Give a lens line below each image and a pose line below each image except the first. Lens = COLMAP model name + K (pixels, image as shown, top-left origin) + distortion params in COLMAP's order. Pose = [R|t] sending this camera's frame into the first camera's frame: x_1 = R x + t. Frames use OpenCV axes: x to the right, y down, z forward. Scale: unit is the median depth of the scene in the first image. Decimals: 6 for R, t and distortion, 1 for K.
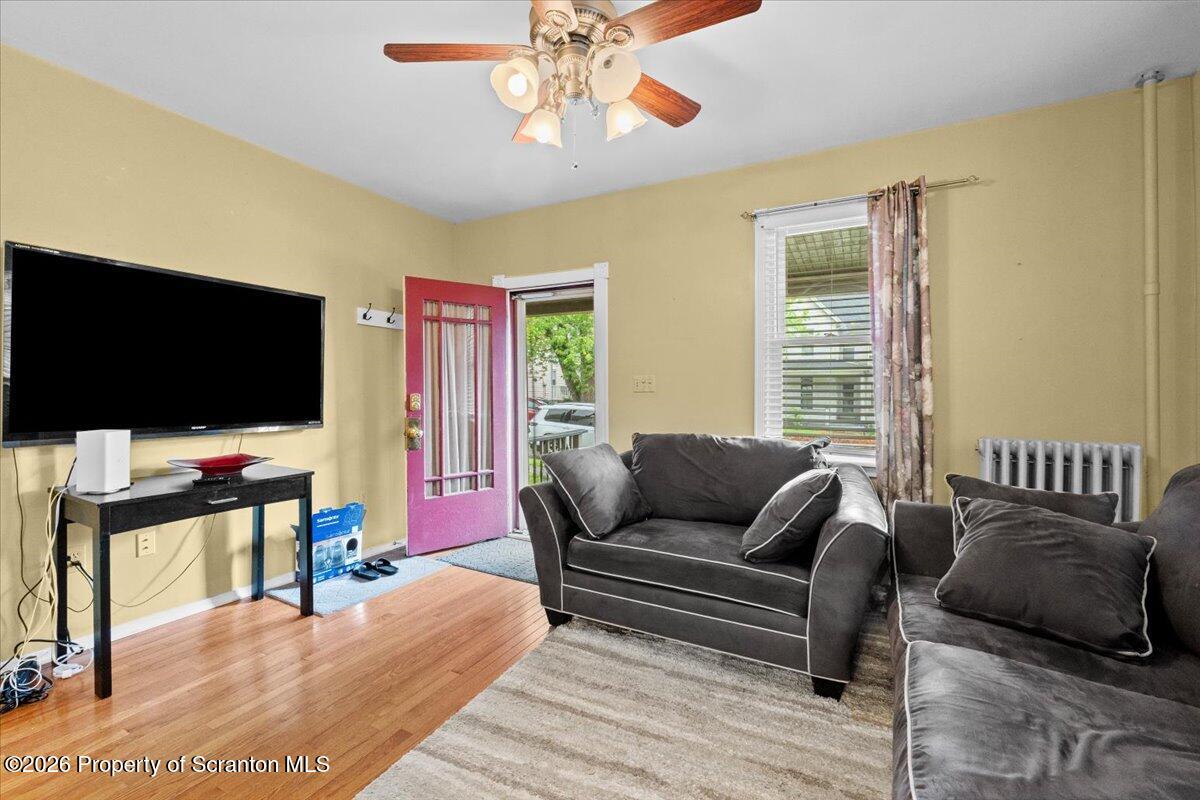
lens RADIAL K [[513.2, 0, 594.9], [0, 513.2, 390.3], [0, 0, 1]] dist [-0.007239, -0.000345]
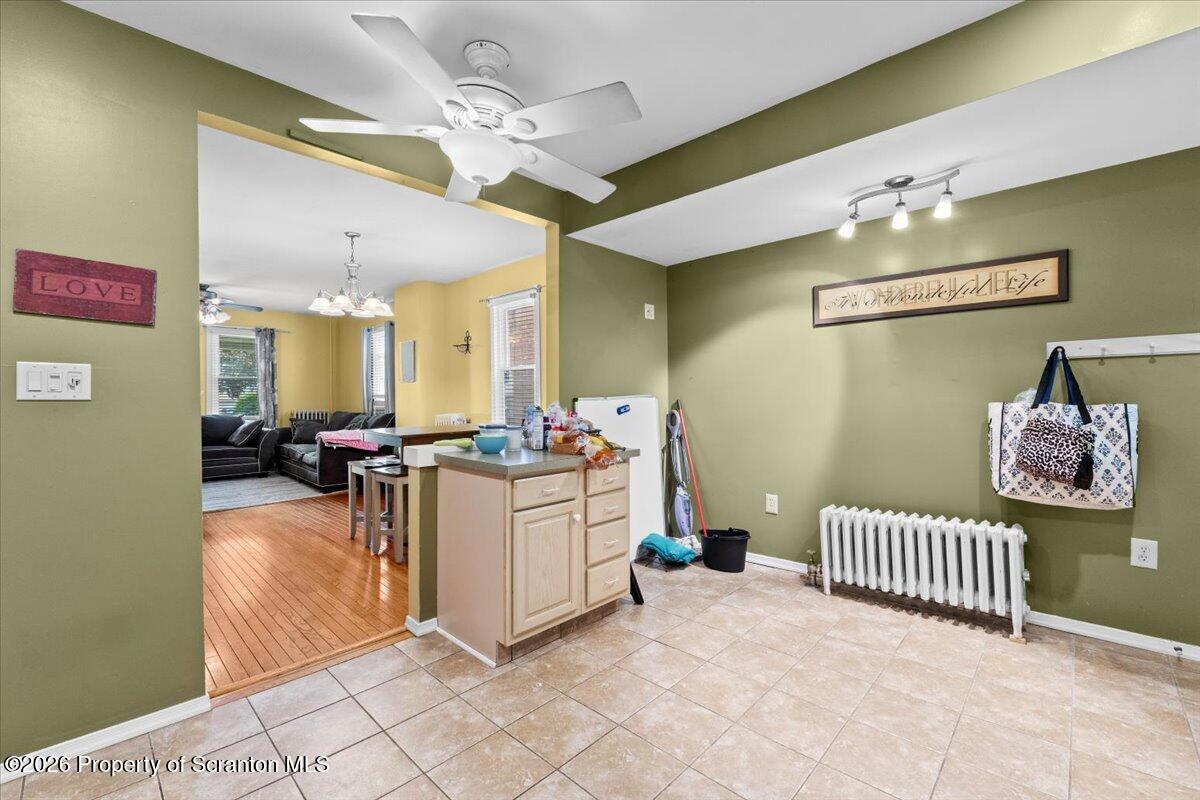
lens RADIAL K [[506.1, 0, 594.9], [0, 506.1, 401.2], [0, 0, 1]] dist [-0.006601, 0.000658]
pose [[0.281725, -0.013726, 0.959397, -1.799386], [0.000792, 0.999901, 0.014073, -0.013756], [-0.959495, -0.003205, 0.281707, -1.778931]]
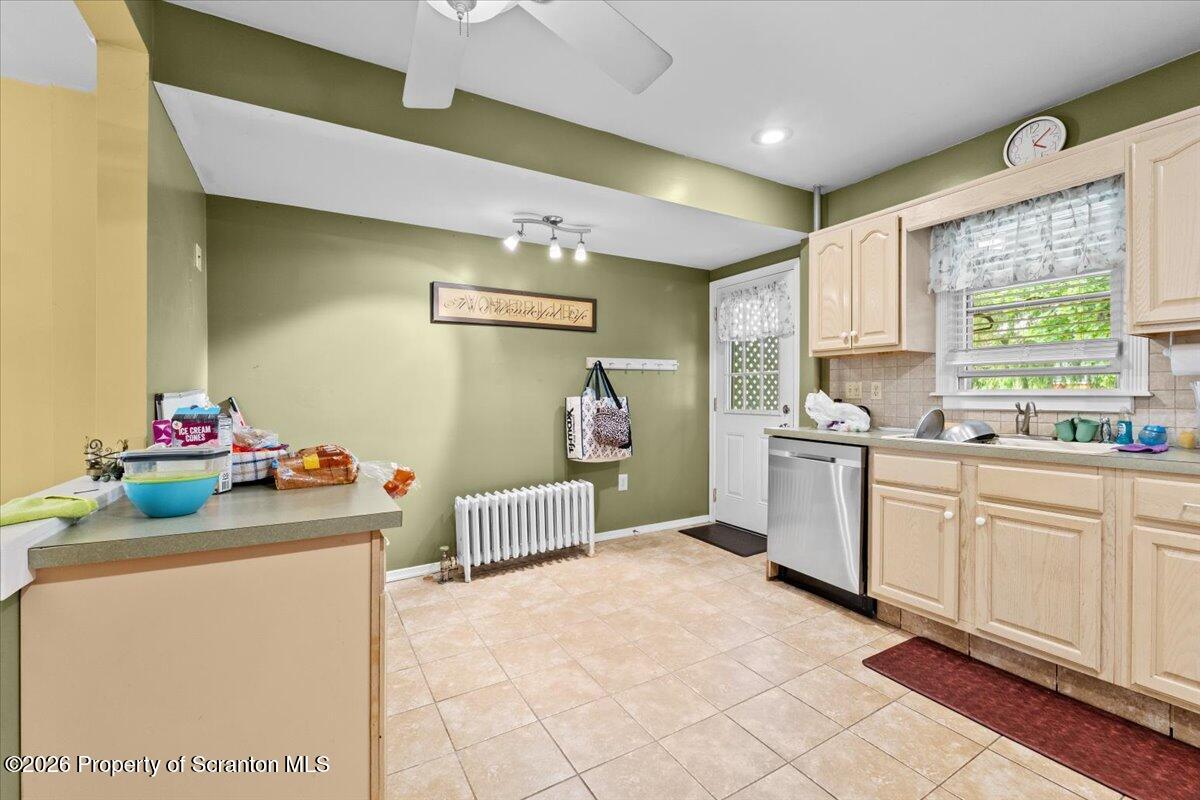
lens RADIAL K [[506.1, 0, 598.0], [0, 506.1, 398.9], [0, 0, 1]] dist [-0.006601, 0.000658]
pose [[-0.844378, -0.005631, 0.535719, -1.461430], [-0.001035, 0.999960, 0.008879, -0.003526], [-0.535747, 0.006943, -0.844350, -1.128221]]
